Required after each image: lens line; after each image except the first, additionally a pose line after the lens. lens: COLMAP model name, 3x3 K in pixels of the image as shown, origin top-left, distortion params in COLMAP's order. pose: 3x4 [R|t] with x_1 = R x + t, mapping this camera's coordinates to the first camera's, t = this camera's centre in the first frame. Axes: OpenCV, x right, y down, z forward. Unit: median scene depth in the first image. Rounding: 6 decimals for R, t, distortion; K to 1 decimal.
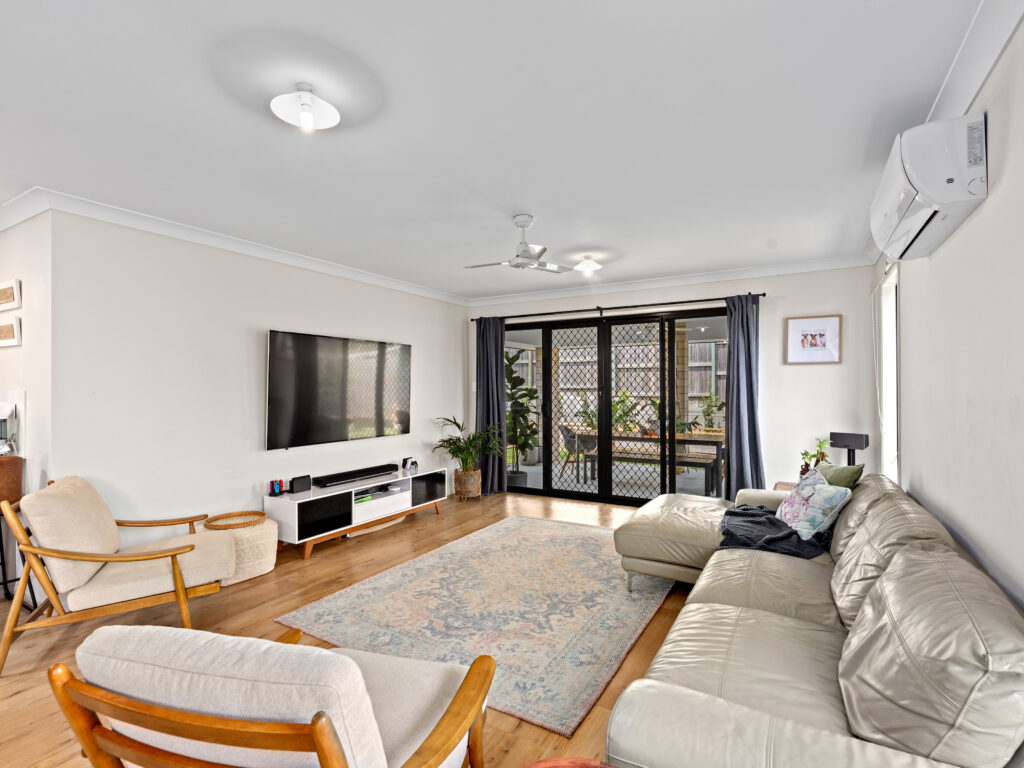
lens RADIAL K [[507.9, 0, 512.0], [0, 507.9, 384.0], [0, 0, 1]] dist [-0.003213, -0.000665]
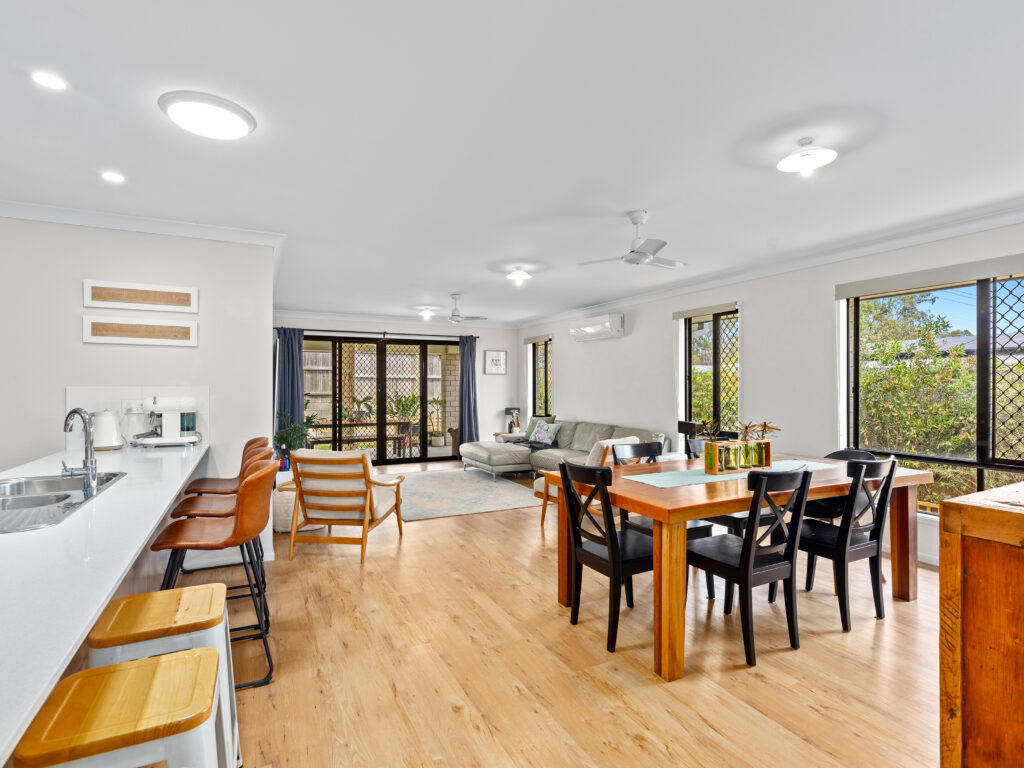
lens RADIAL K [[507.9, 0, 512.0], [0, 507.9, 384.0], [0, 0, 1]] dist [-0.003213, -0.000665]
pose [[0.542804, 0.005545, 0.839841, -0.908286], [-0.004610, 0.999983, -0.003623, 0.004902], [-0.839847, -0.001905, 0.542820, -0.121394]]
